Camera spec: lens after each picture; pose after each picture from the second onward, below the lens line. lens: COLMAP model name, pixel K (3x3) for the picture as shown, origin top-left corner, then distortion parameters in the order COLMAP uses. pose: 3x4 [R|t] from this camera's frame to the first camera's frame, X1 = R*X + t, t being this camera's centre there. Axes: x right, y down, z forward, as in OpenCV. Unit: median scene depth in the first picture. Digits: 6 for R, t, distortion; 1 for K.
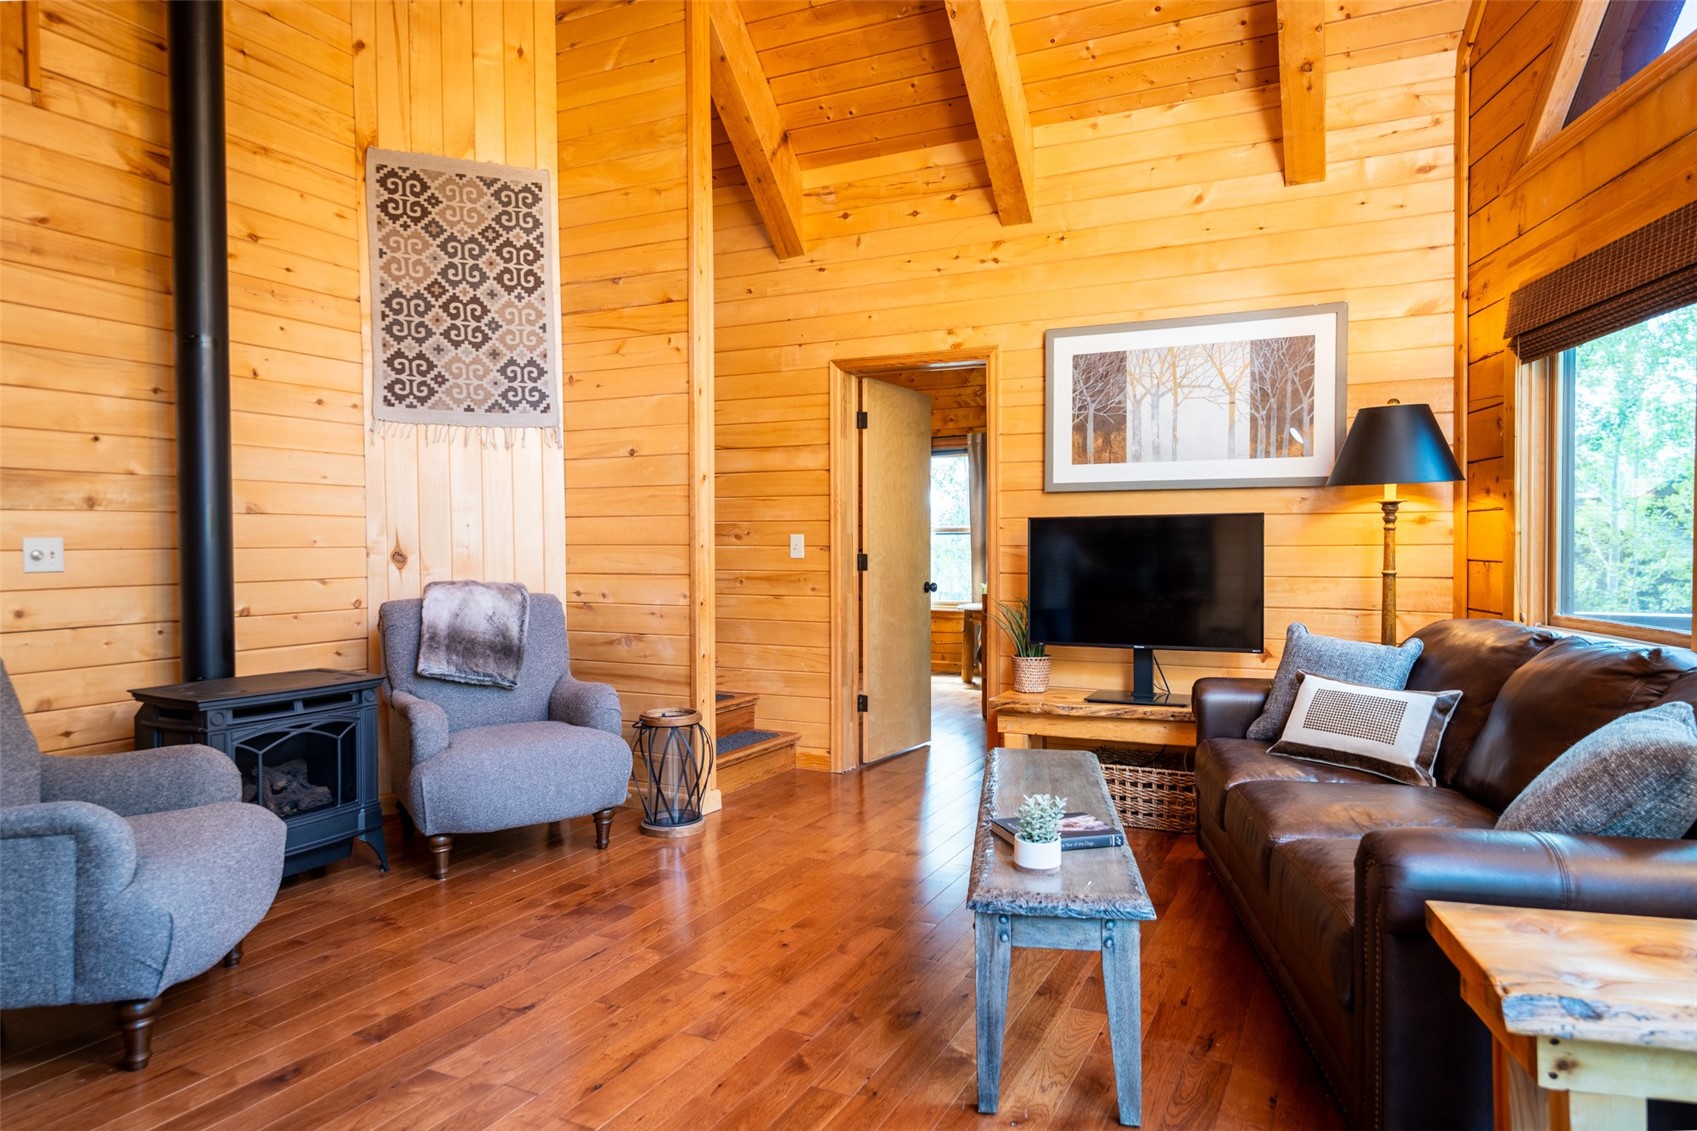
lens RADIAL K [[1033.2, 0, 846.7], [0, 1033.2, 572.4], [0, 0, 1]] dist [0.010900, -0.000830]
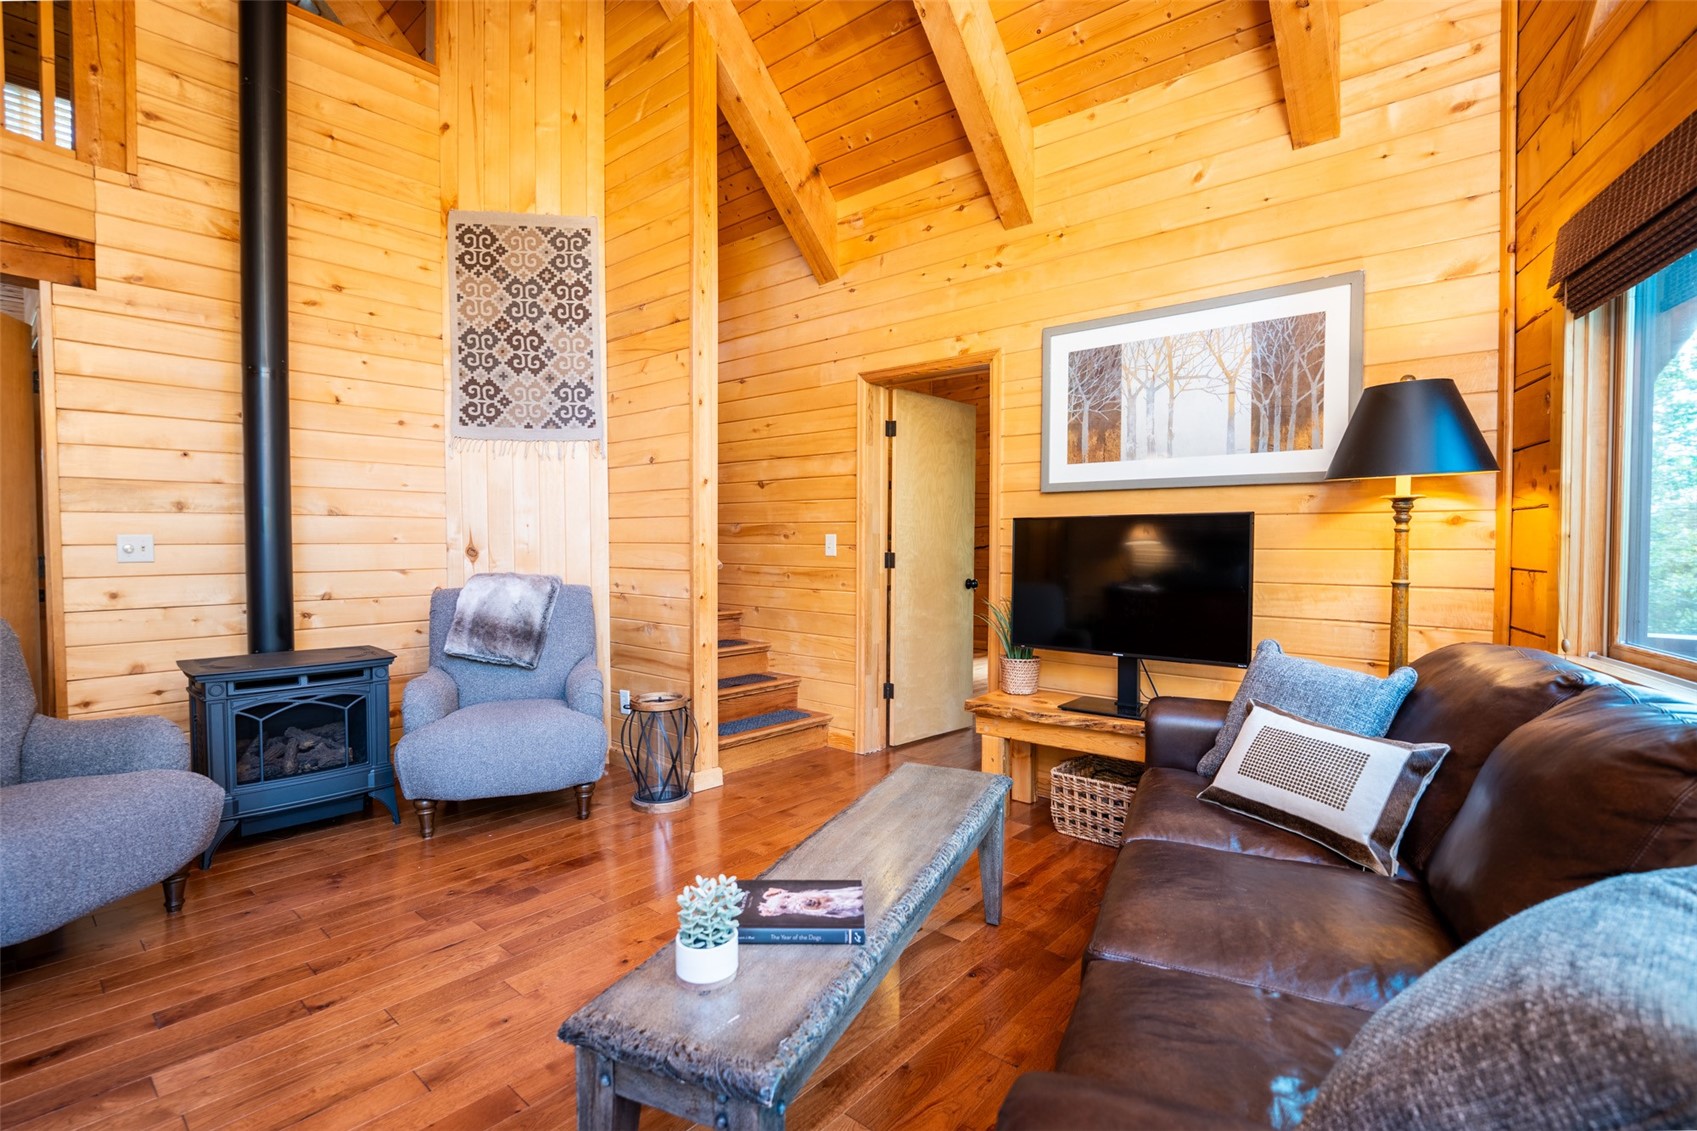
lens RADIAL K [[778.0, 0, 853.9], [0, 778.0, 570.5], [0, 0, 1]] dist [-0.016502, 0.000804]
pose [[0.968467, 0.015555, -0.248657, 0.224758], [-0.013342, 0.999855, 0.010584, -0.009106], [0.248785, -0.006933, 0.968534, 0.254227]]
